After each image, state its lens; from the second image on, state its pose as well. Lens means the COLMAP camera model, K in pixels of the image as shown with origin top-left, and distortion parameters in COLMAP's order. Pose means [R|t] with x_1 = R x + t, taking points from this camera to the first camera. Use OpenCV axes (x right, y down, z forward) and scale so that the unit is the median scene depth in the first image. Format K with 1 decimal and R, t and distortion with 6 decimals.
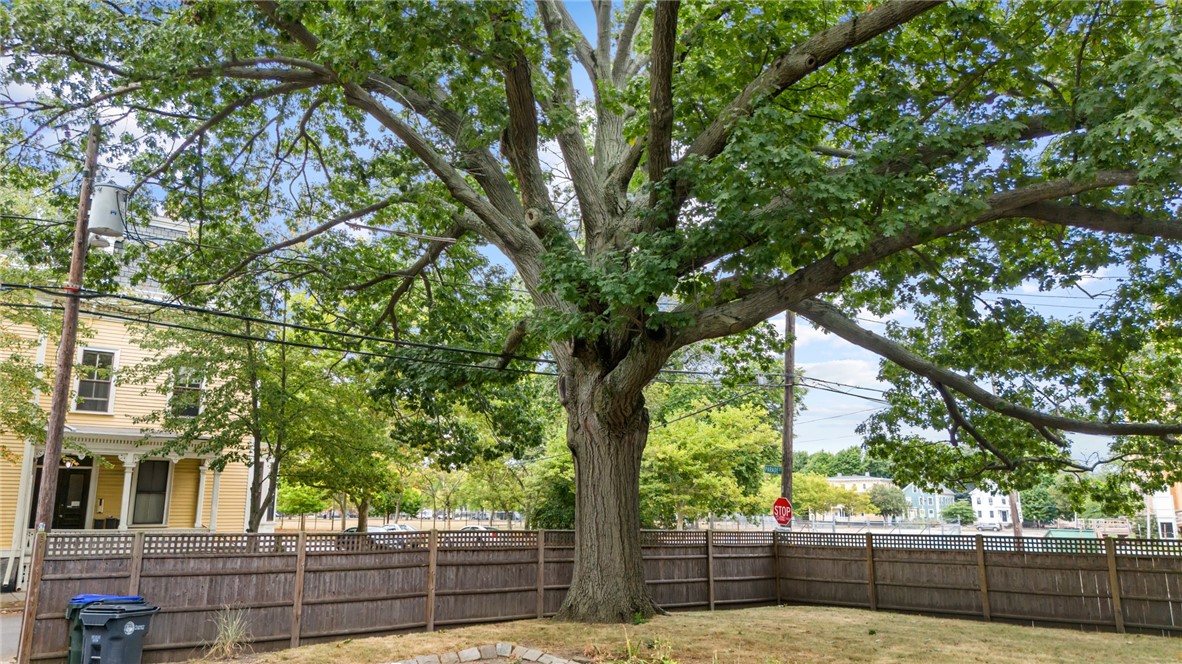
lens RADIAL K [[870.0, 0, 589.5], [0, 870.0, 334.3], [0, 0, 1]] dist [0.041775, -0.024472]
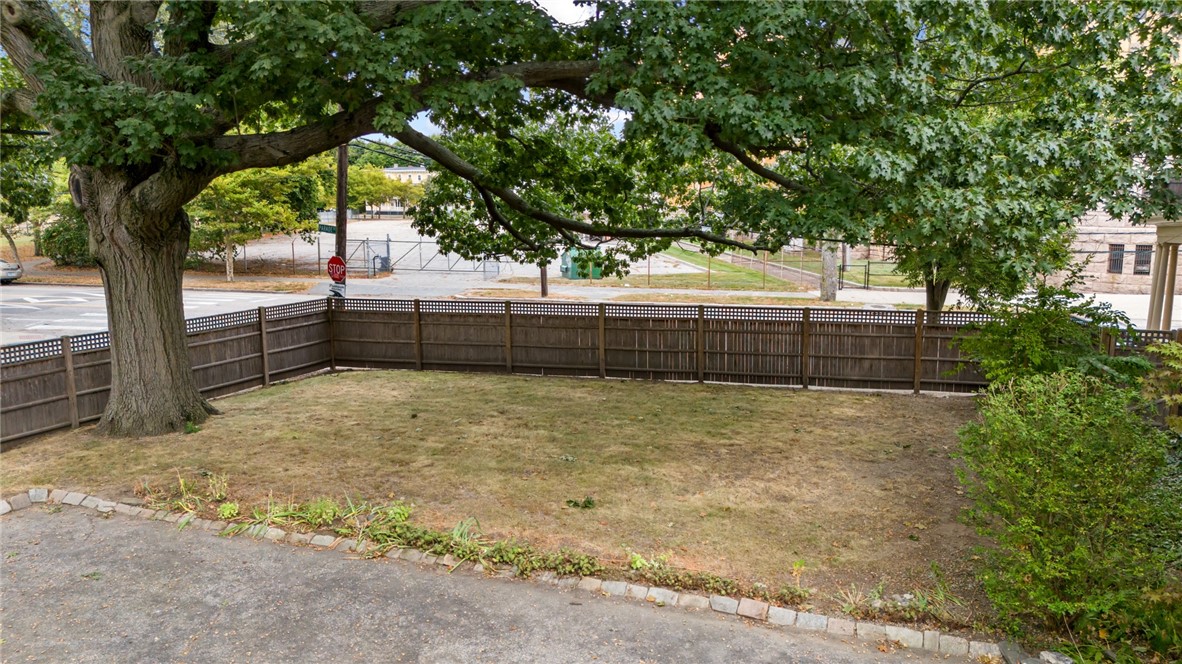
lens RADIAL K [[870.0, 0, 594.2], [0, 870.0, 327.8], [0, 0, 1]] dist [0.041775, -0.024472]
pose [[0.880933, -0.079546, 0.466508, 0.002259], [-0.090545, 0.939230, 0.331133, -0.129535], [-0.464499, -0.333946, 0.820196, -0.014937]]
